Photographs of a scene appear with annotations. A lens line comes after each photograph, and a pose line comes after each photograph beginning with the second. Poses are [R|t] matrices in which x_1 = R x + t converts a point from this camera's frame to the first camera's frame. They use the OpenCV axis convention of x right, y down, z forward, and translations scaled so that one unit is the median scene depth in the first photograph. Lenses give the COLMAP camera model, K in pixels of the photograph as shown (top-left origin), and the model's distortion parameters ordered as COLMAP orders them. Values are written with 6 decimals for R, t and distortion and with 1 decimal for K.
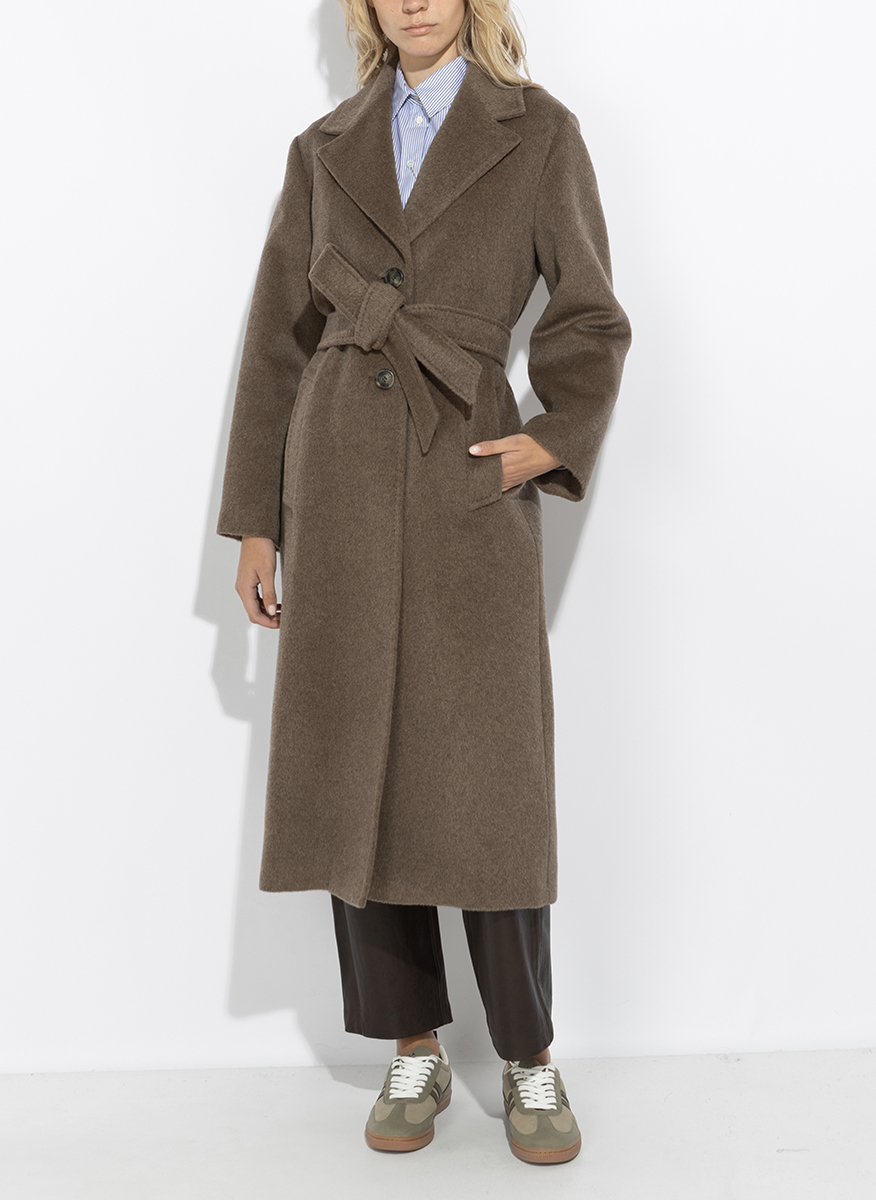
lens RADIAL K [[4119.6, 0, 438.0], [0, 4119.6, 600.0], [0, 0, 1]] dist [-0.036901, -2.089695]
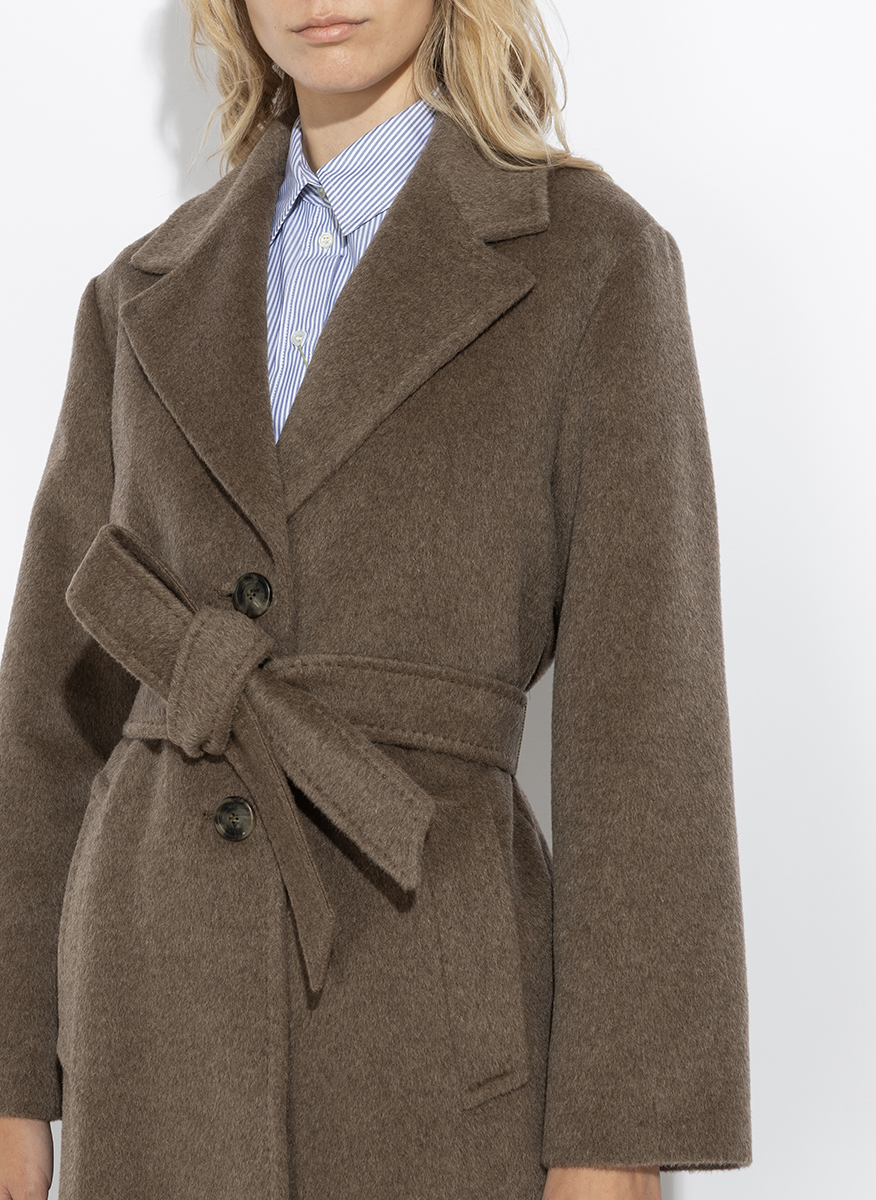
lens RADIAL K [[4119.6, 0, 438.0], [0, 4119.6, 600.0], [0, 0, 1]] dist [-0.036901, -2.089695]
pose [[0.995239, -0.022958, -0.094718, 0.052864], [0.023083, 0.999734, 0.000221, -0.076976], [0.094688, -0.002406, 0.995504, 0.544695]]
